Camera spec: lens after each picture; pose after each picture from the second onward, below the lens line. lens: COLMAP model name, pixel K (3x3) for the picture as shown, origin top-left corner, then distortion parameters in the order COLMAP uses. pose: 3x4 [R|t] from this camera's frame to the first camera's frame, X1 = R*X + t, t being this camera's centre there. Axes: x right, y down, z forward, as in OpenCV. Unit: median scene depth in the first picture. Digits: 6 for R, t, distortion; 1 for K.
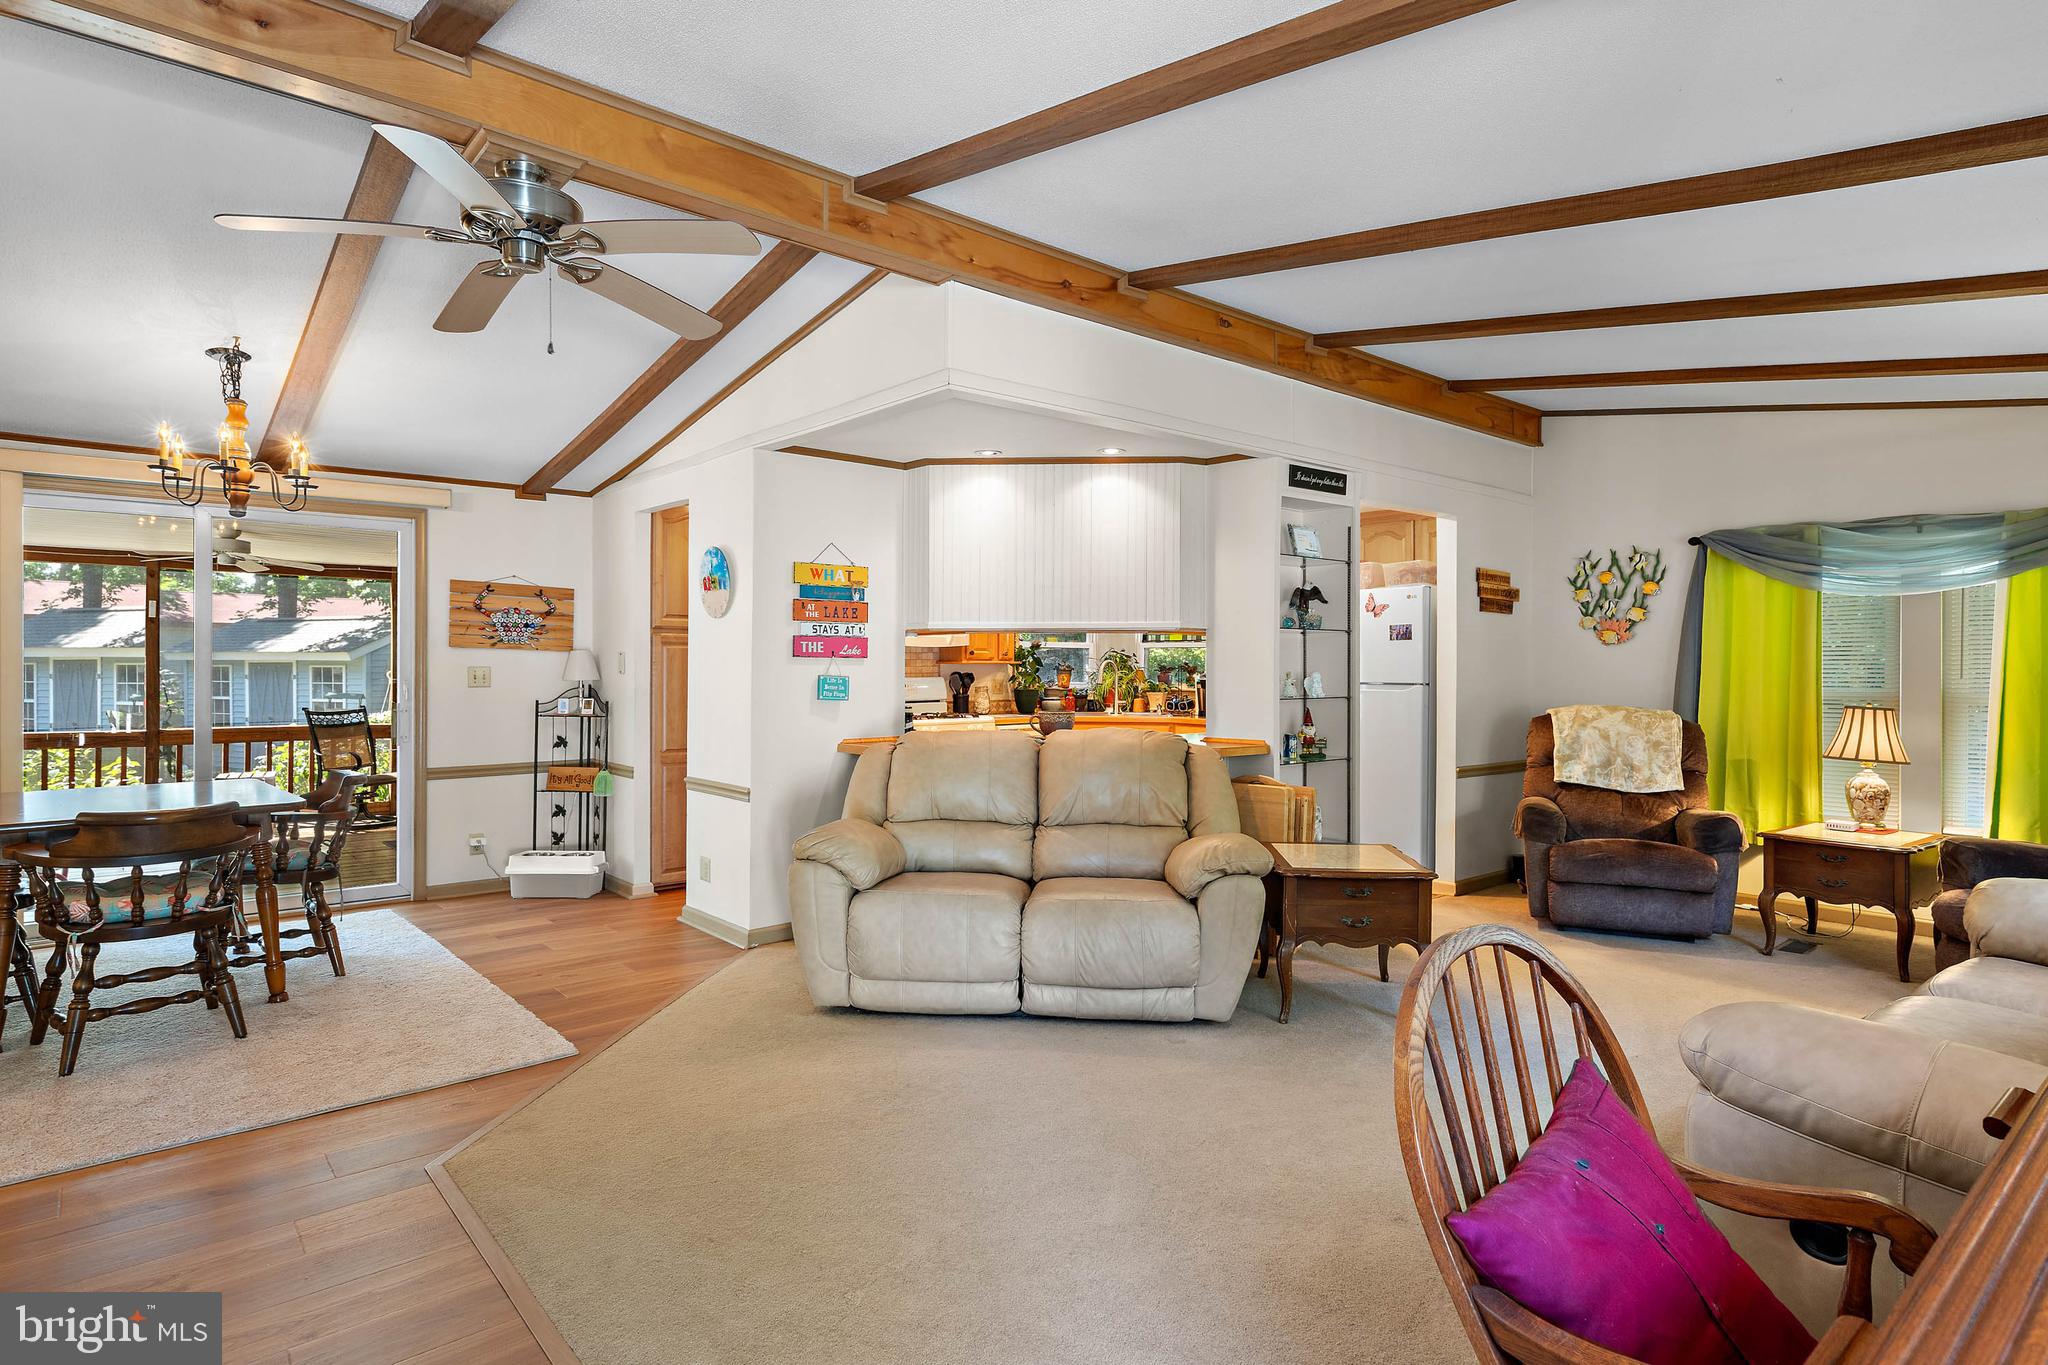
lens RADIAL K [[1074.7, 0, 1011.2], [0, 1074.7, 684.7], [0, 0, 1]] dist [0.000630, 0.001099]
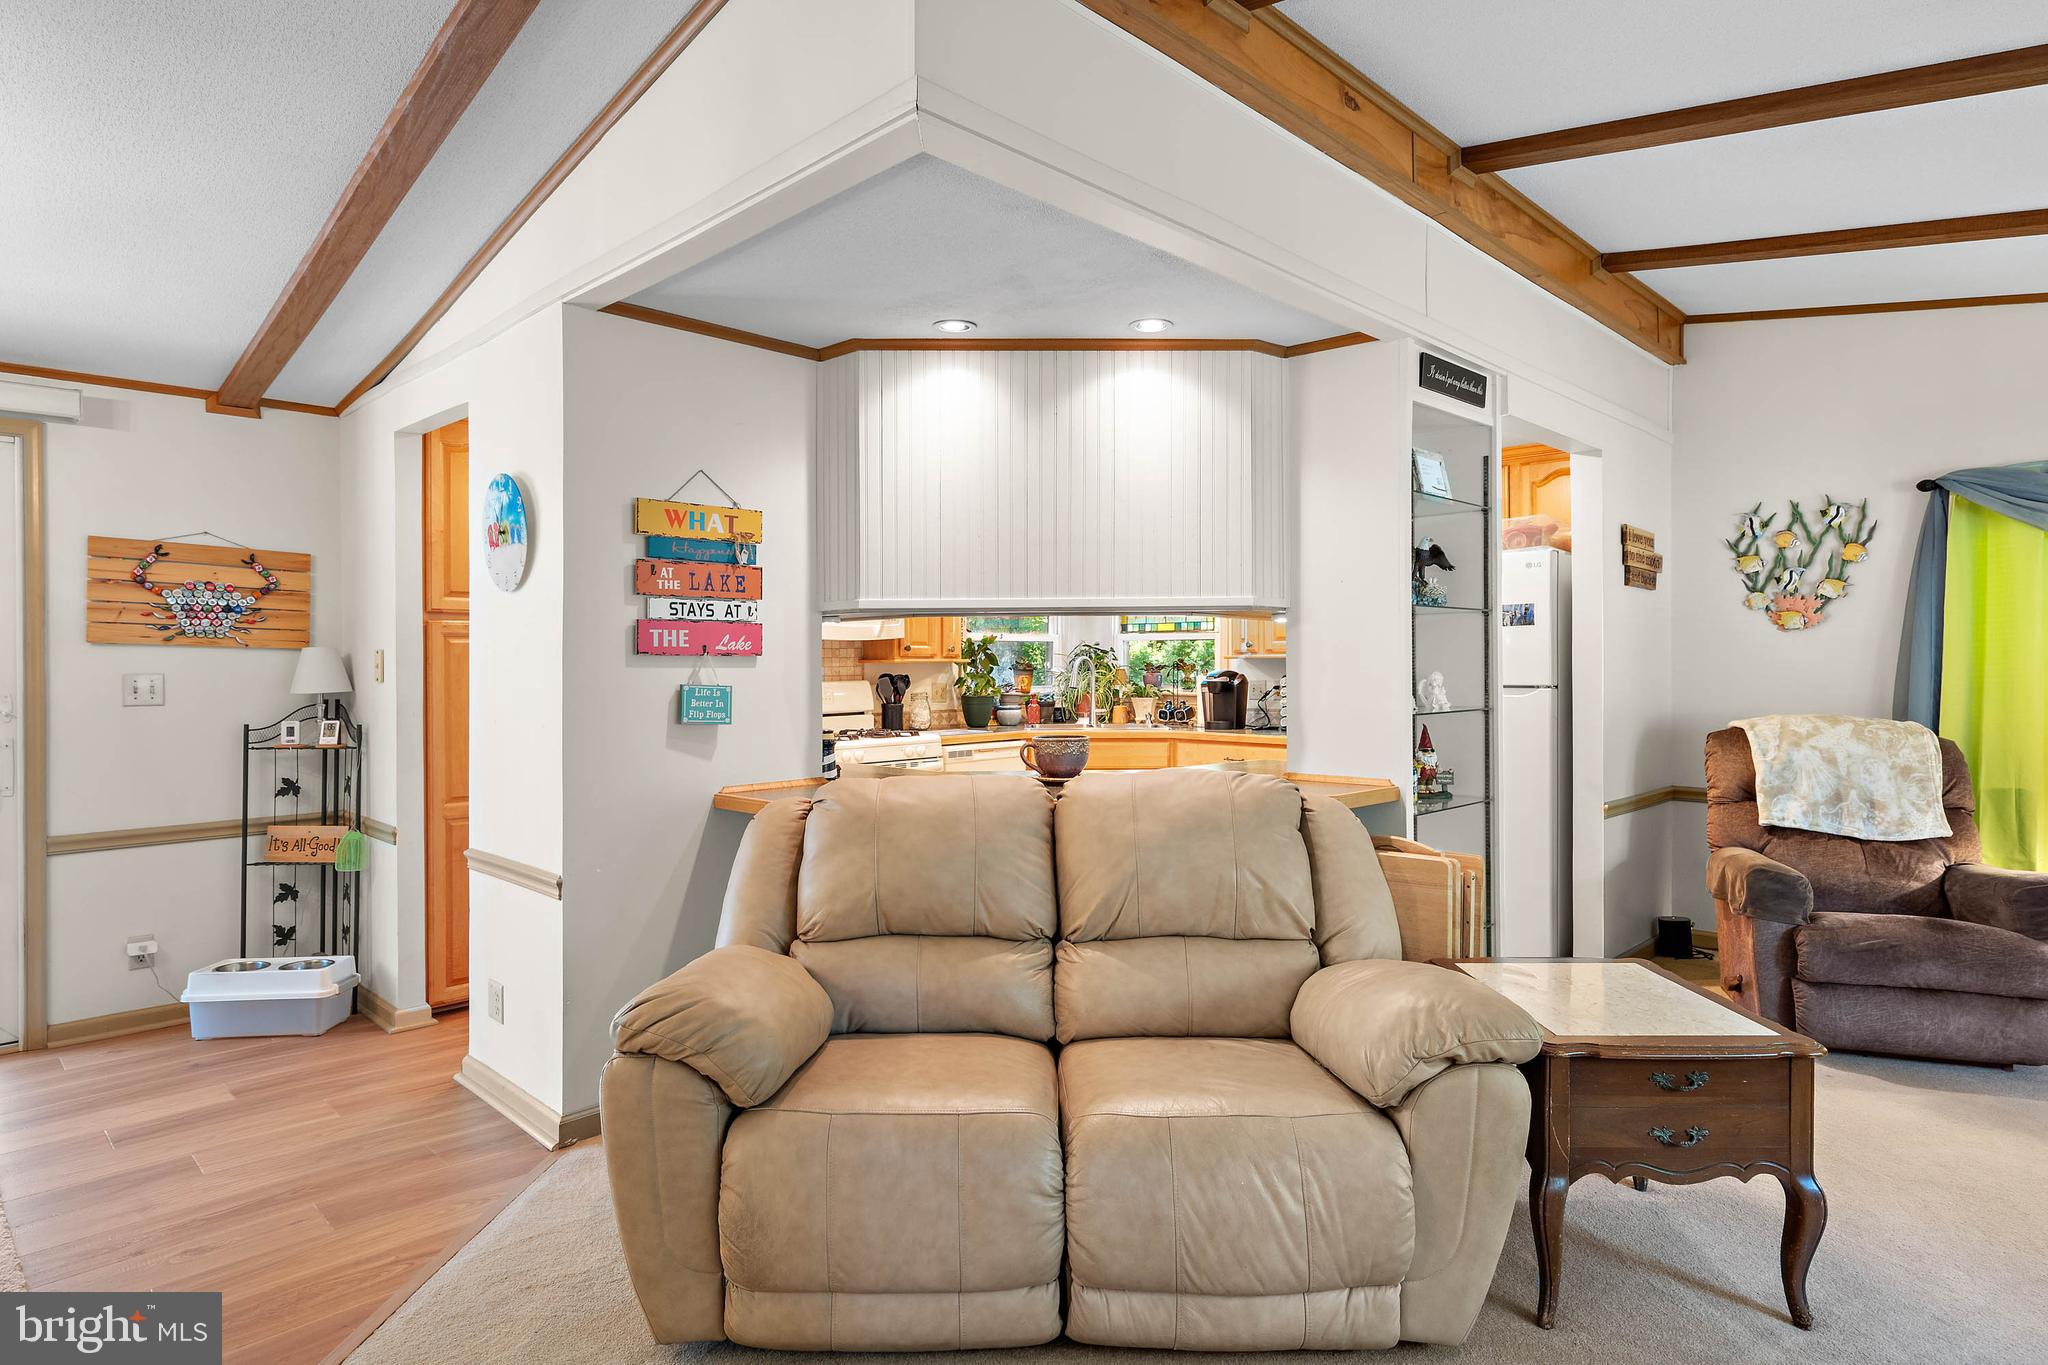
lens RADIAL K [[1182.8, 0, 1034.8], [0, 1182.8, 677.0], [0, 0, 1]] dist [0.012230, -0.005774]
pose [[0.995985, -0.008633, 0.089098, -0.034915], [0.009159, 0.999943, -0.005499, -0.006806], [-0.089046, 0.006293, 0.996008, 0.283272]]
